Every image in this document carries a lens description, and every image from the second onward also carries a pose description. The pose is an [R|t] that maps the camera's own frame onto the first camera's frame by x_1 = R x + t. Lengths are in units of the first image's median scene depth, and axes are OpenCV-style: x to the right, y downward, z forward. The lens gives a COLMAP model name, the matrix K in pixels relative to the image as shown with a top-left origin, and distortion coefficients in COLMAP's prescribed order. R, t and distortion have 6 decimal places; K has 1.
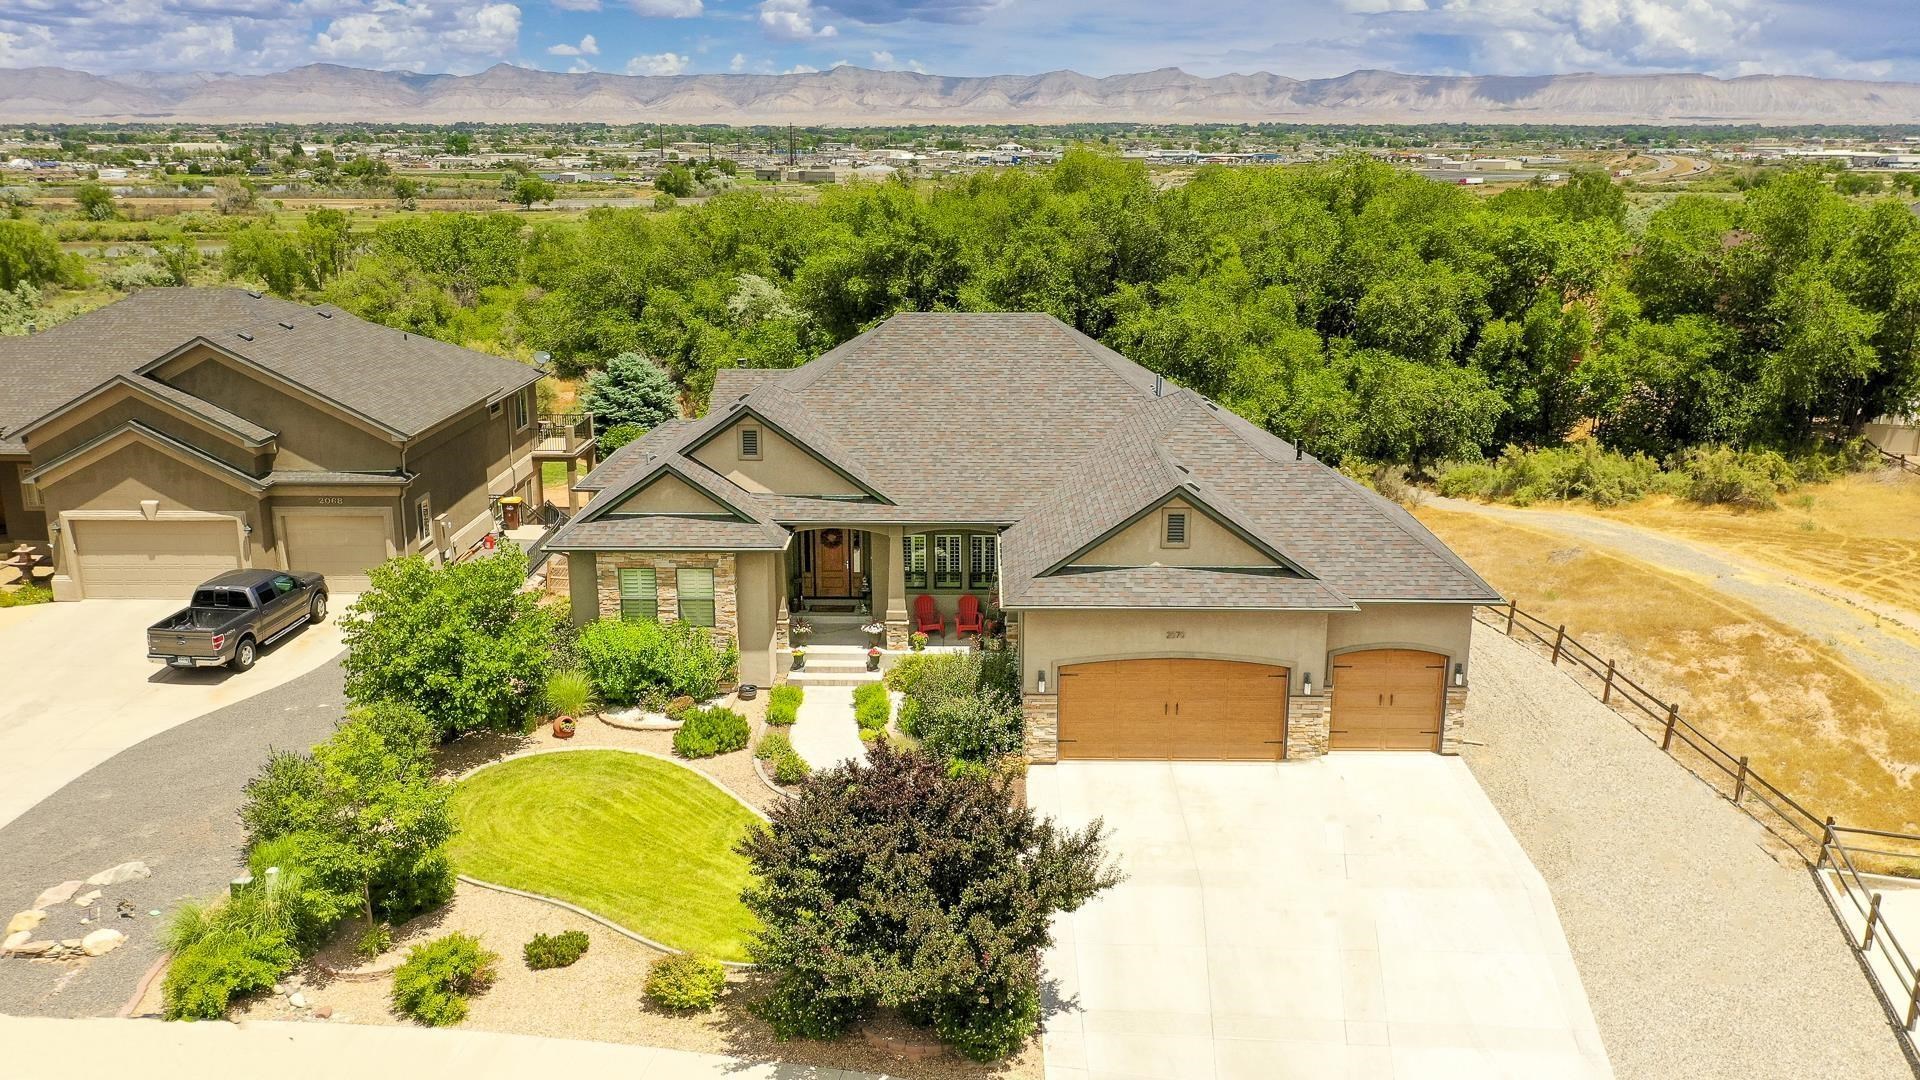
lens RADIAL K [[1513.7, 0, 954.2], [0, 1513.7, 535.6], [0, 0, 1]] dist [-0.001179, -0.000464]
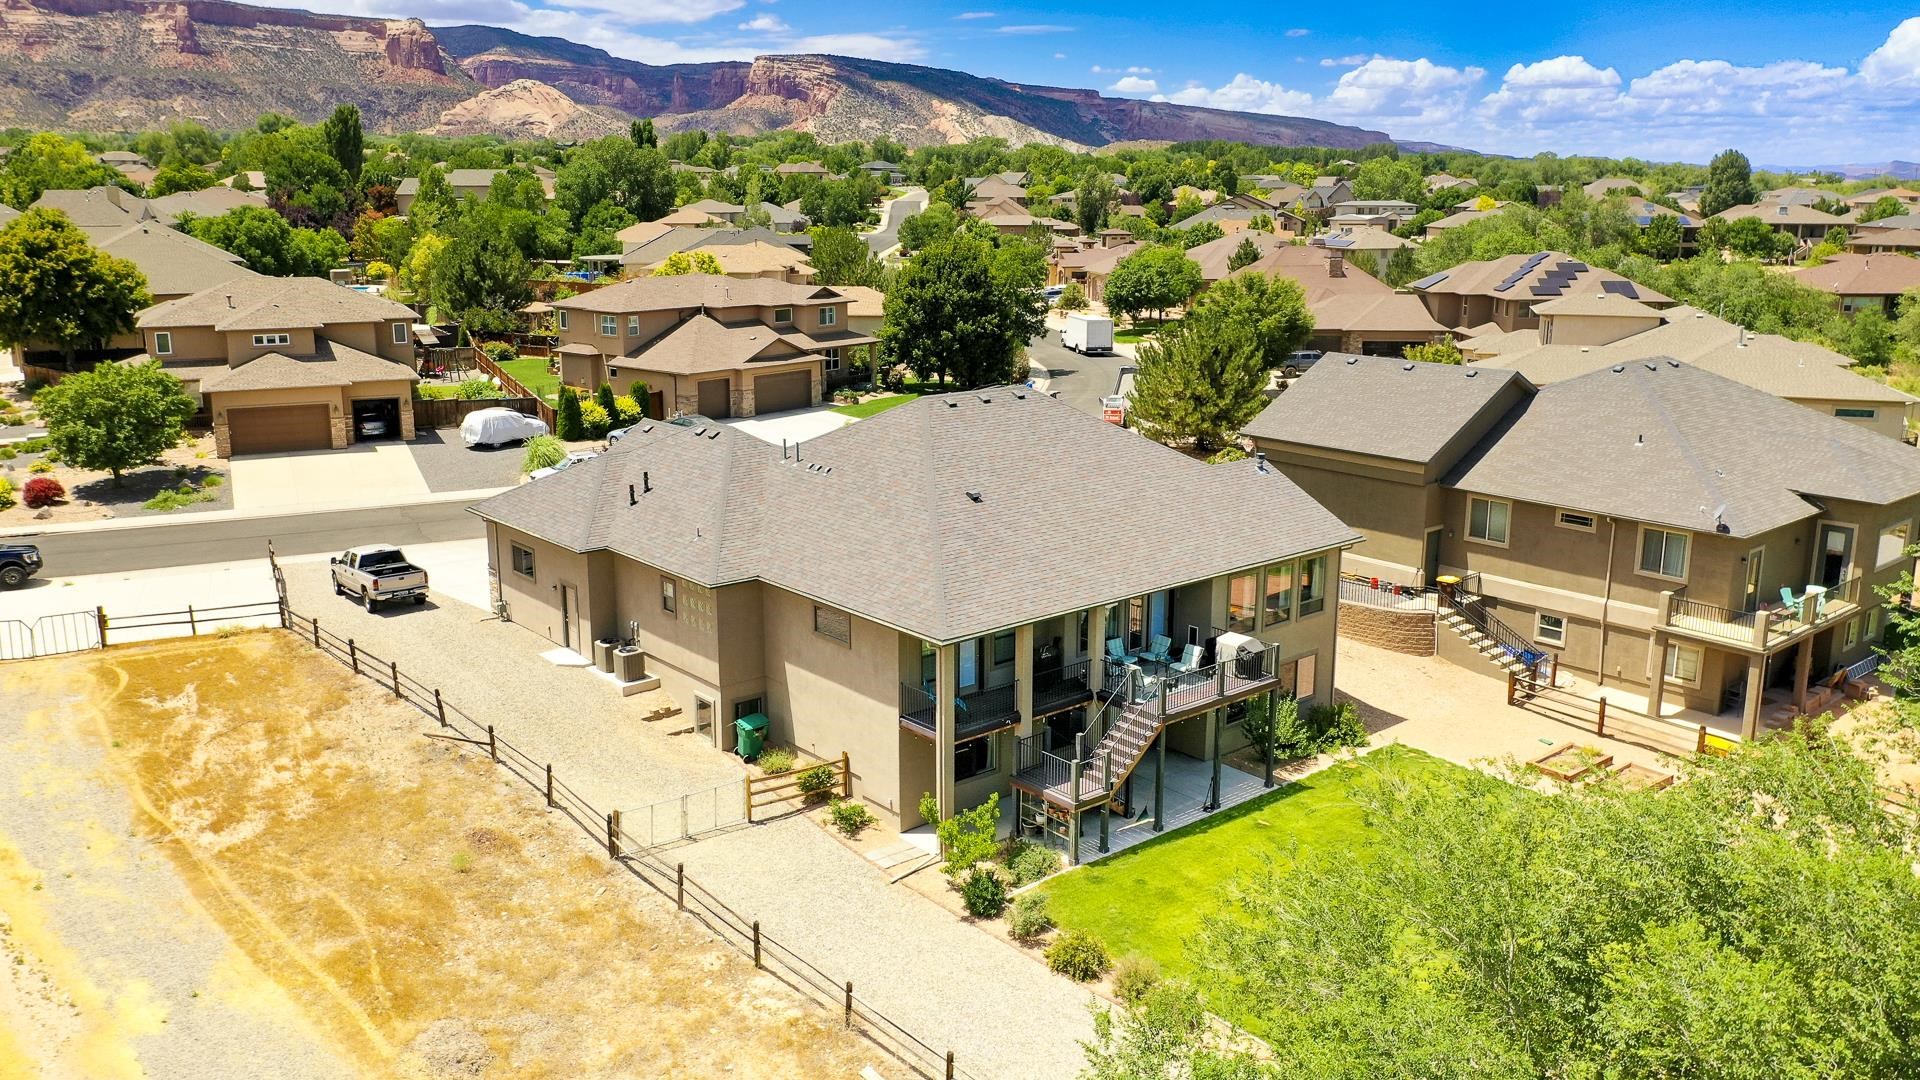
lens RADIAL K [[1513.7, 0, 953.7], [0, 1513.7, 535.7], [0, 0, 1]] dist [-0.001179, -0.000464]
pose [[-0.750520, 0.147974, -0.644067, 0.782024], [-0.172725, 0.896806, 0.407315, -0.522776], [0.637875, 0.416945, -0.647512, 1.836691]]
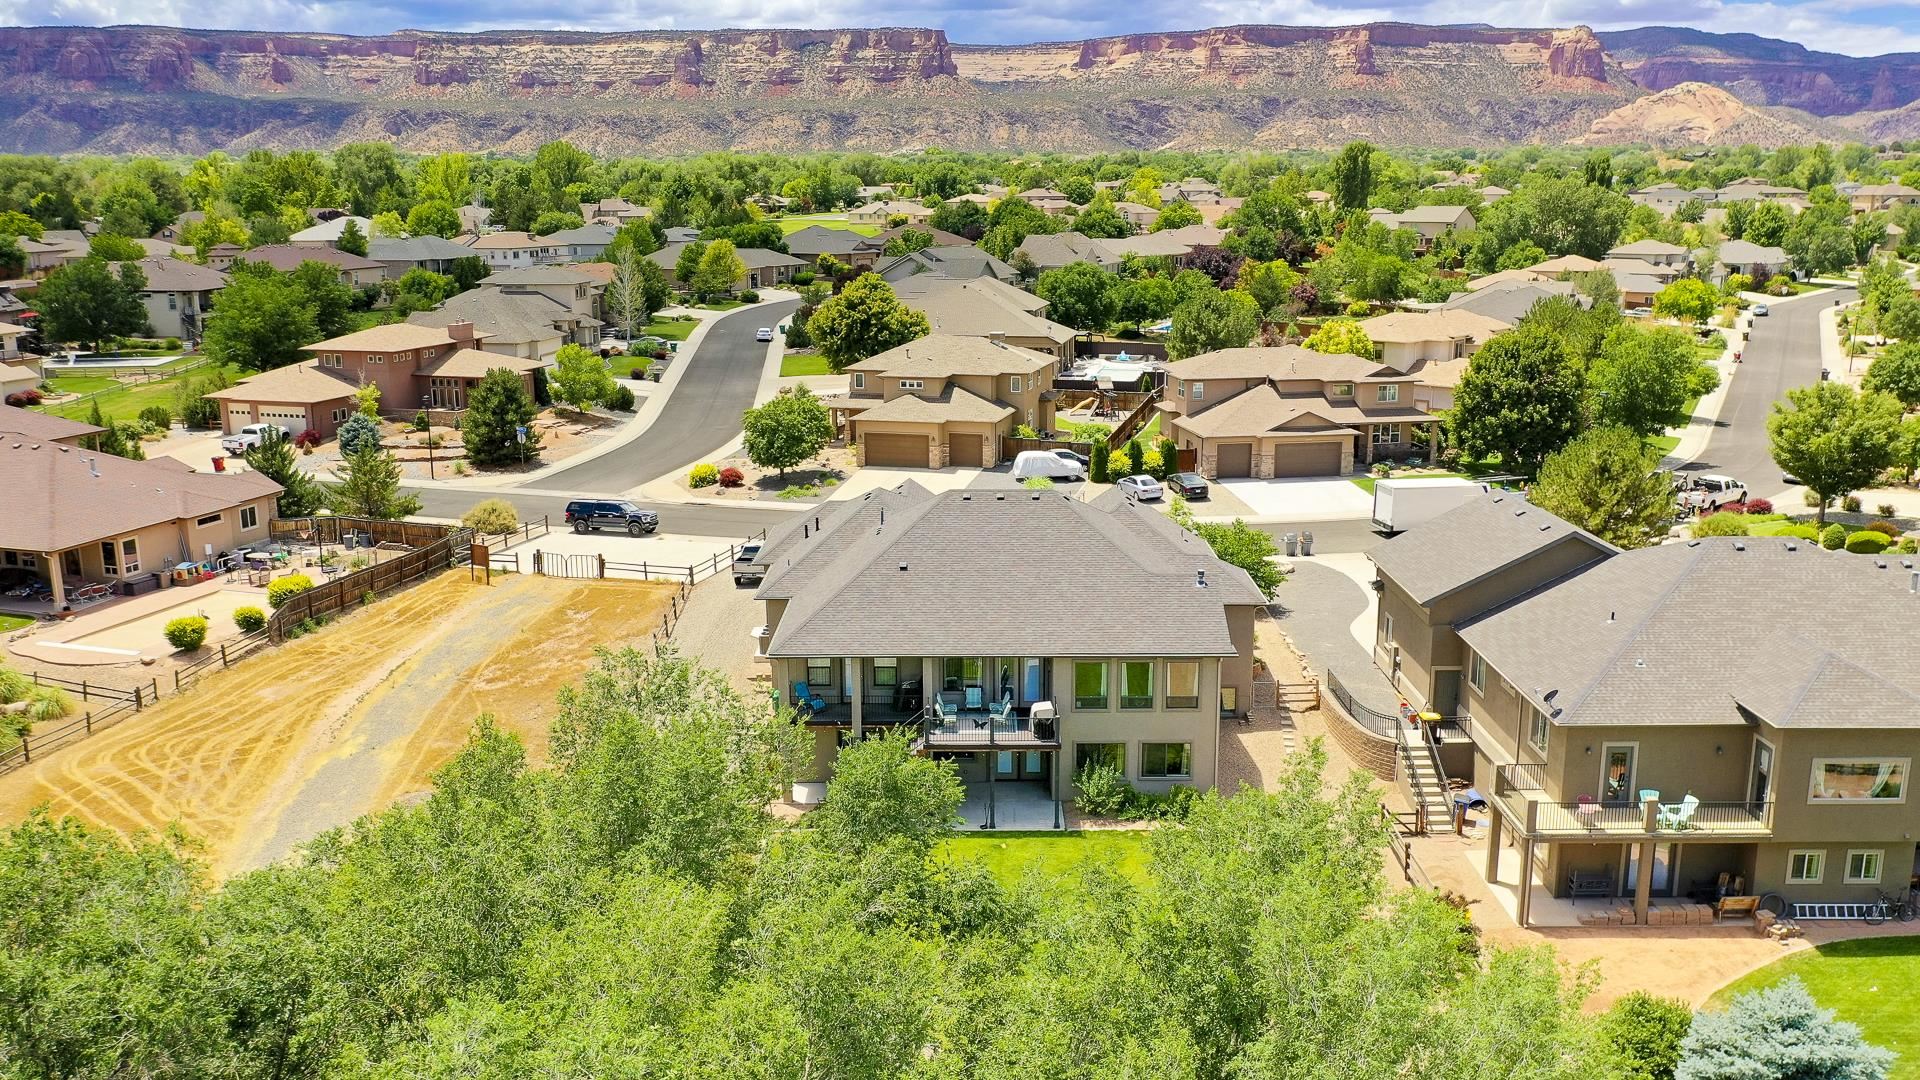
lens RADIAL K [[1513.7, 0, 957.2], [0, 1513.7, 542.8], [0, 0, 1]] dist [-0.001179, -0.000464]
pose [[-0.999953, 0.006626, -0.007008, 0.068088], [0.002561, 0.883007, 0.469354, -0.821930], [0.009298, 0.469314, -0.882982, 2.423070]]
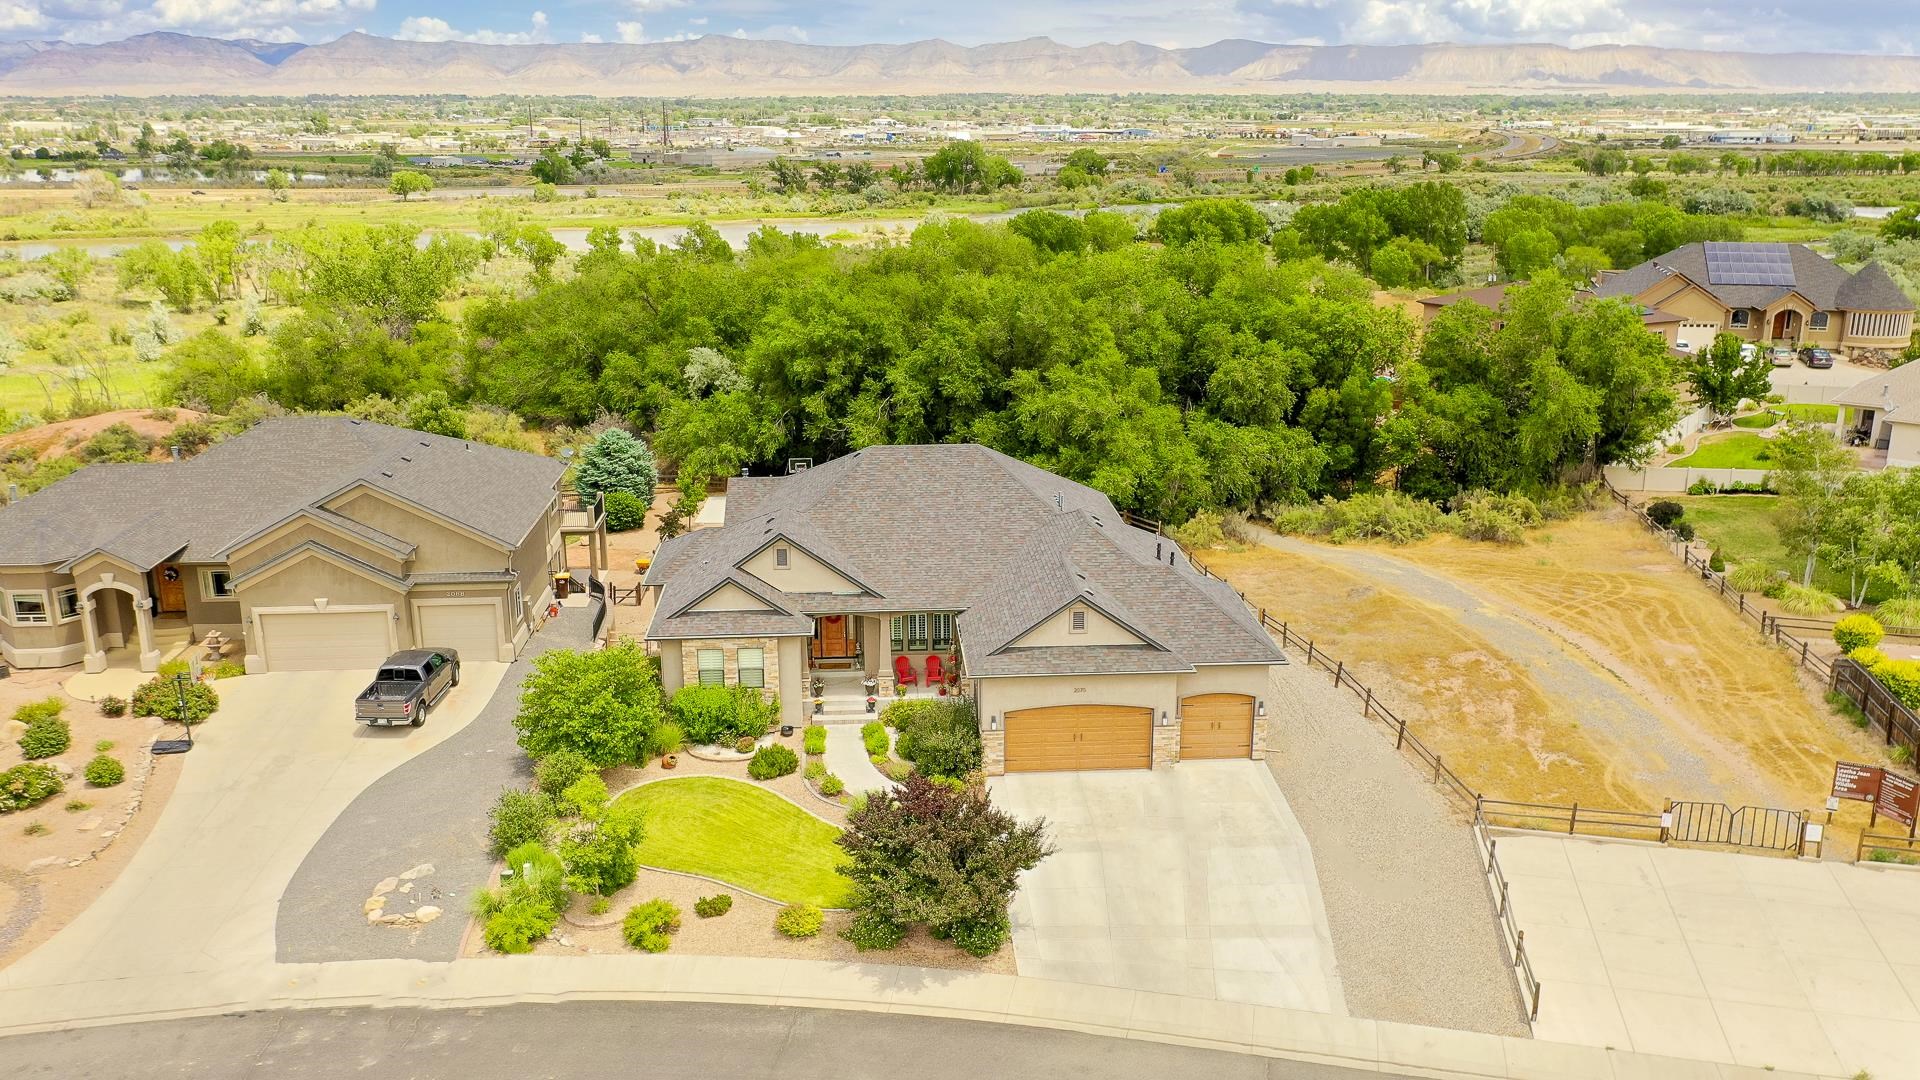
lens RADIAL K [[1513.7, 0, 952.0], [0, 1513.7, 540.0], [0, 0, 1]] dist [-0.001179, -0.000464]
pose [[0.996754, -0.024958, 0.076540, -0.075237], [0.023313, 0.999479, 0.022315, -0.095915], [-0.077057, -0.020458, 0.996817, -0.403830]]
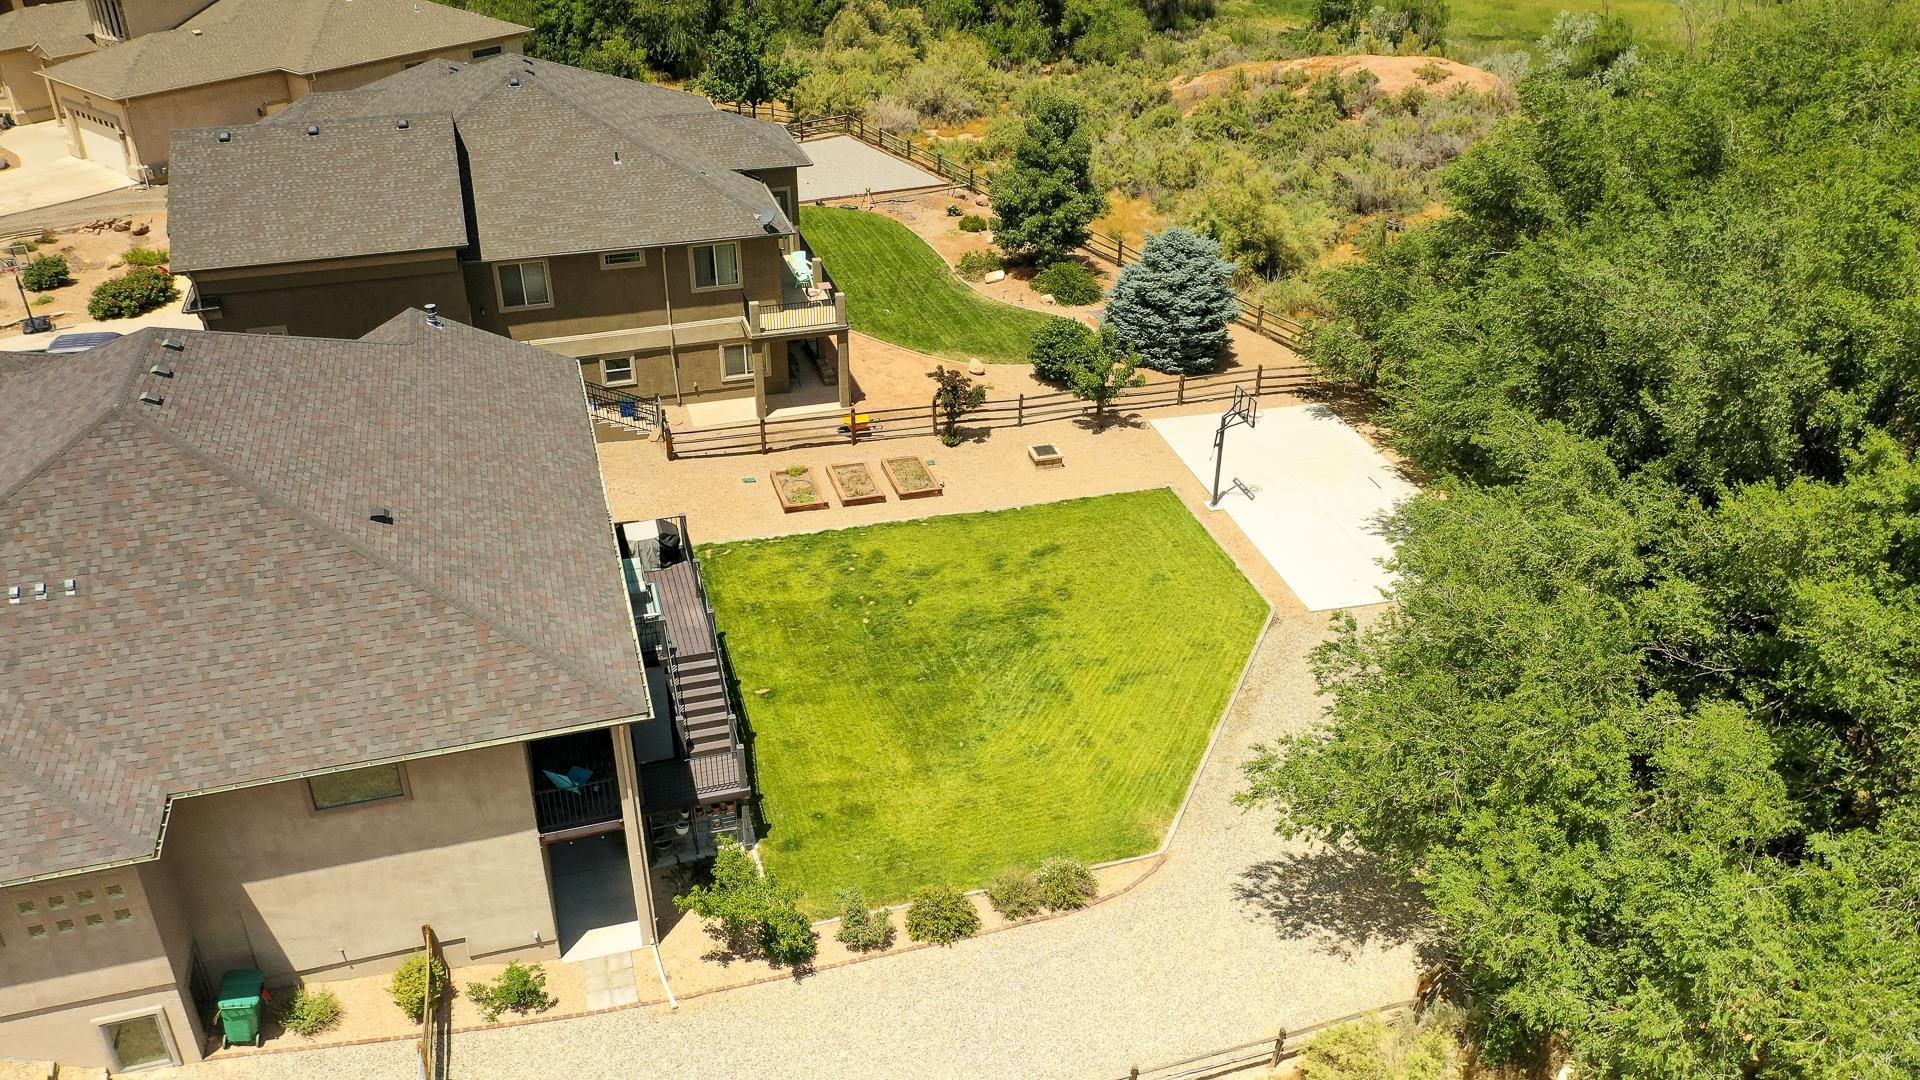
lens RADIAL K [[1513.7, 0, 953.5], [0, 1513.7, 528.1], [0, 0, 1]] dist [-0.001179, -0.000464]
pose [[0.303407, 0.465592, -0.831366, 0.784310], [-0.241629, 0.881570, 0.405525, -0.481477], [0.921716, 0.077843, 0.379974, 1.150539]]
